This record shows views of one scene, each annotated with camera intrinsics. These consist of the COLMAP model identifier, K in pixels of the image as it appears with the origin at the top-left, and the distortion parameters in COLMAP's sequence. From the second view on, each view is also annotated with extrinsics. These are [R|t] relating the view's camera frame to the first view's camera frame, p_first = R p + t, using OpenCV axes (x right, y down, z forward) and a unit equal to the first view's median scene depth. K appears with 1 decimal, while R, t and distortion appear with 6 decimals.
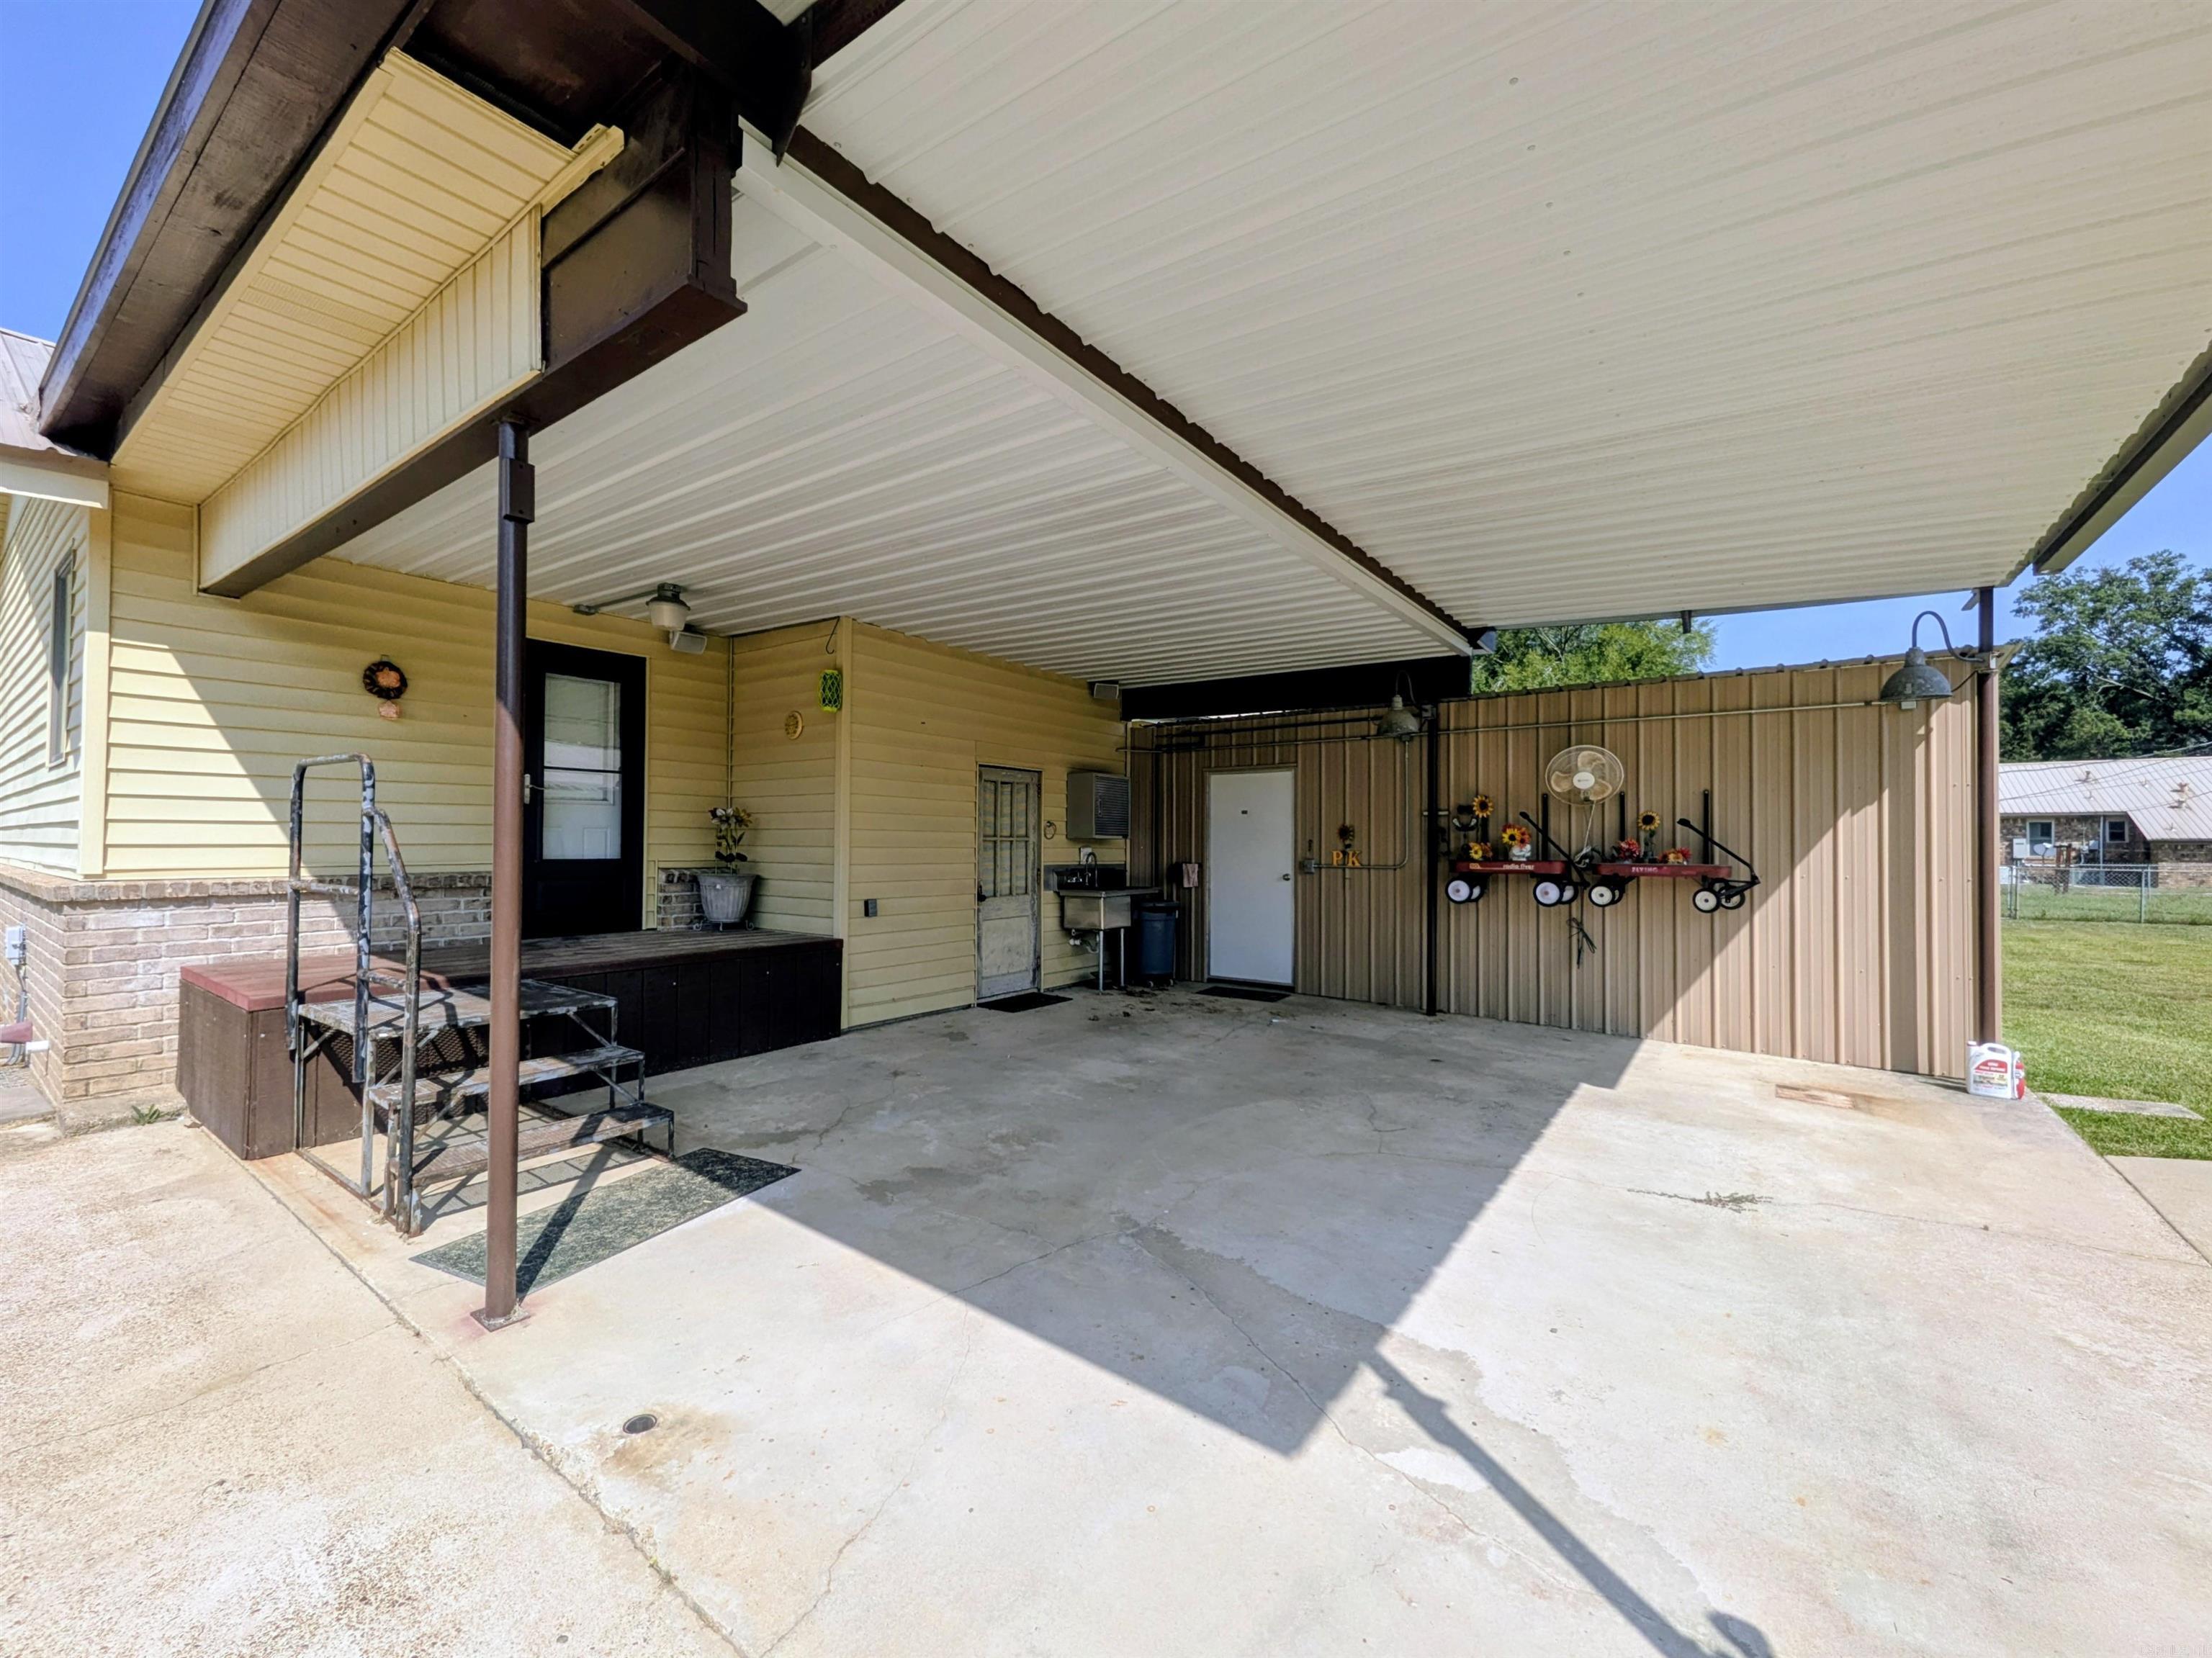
lens RADIAL K [[899.3, 0, 1109.4], [0, 899.3, 822.8], [0, 0, 1]] dist [0.012166, -0.001892]
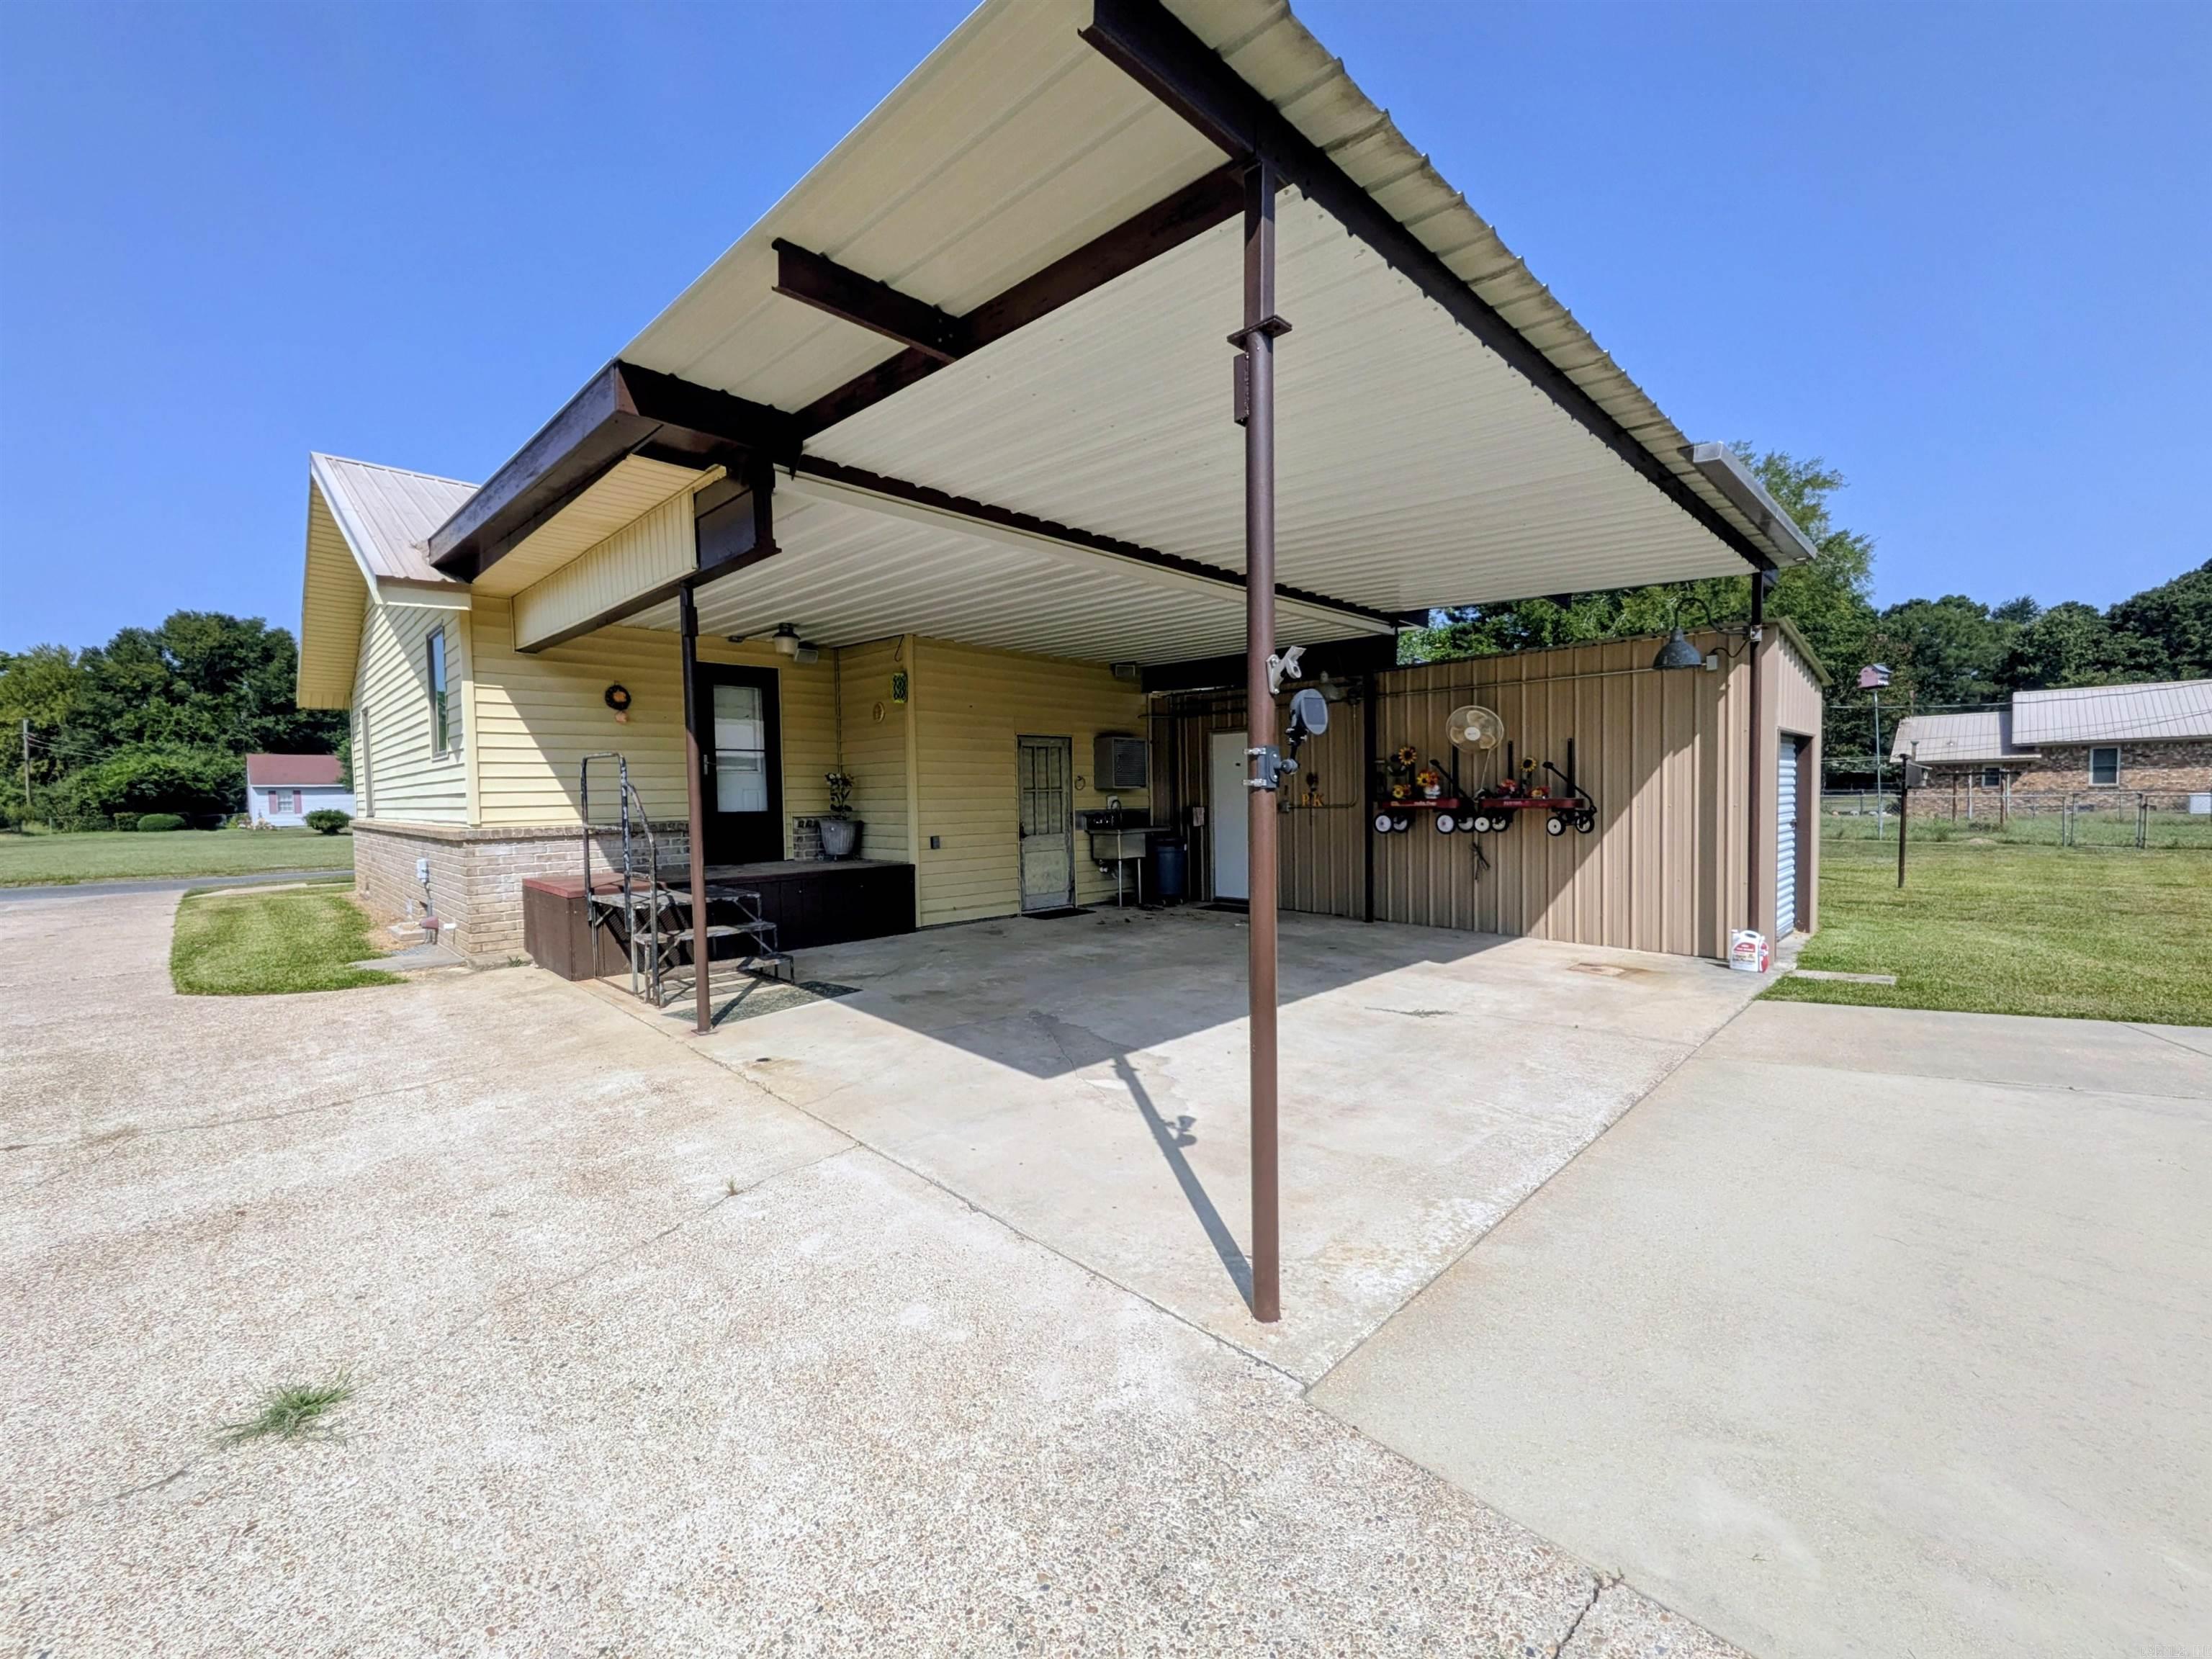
lens RADIAL K [[899.4, 0, 1107.2], [0, 899.4, 827.8], [0, 0, 1]] dist [0.012166, -0.001892]
pose [[0.986782, -0.016825, -0.161177, 0.270917], [0.026684, 0.997889, 0.059201, -0.004711], [0.159840, -0.062719, 0.985148, -0.401400]]
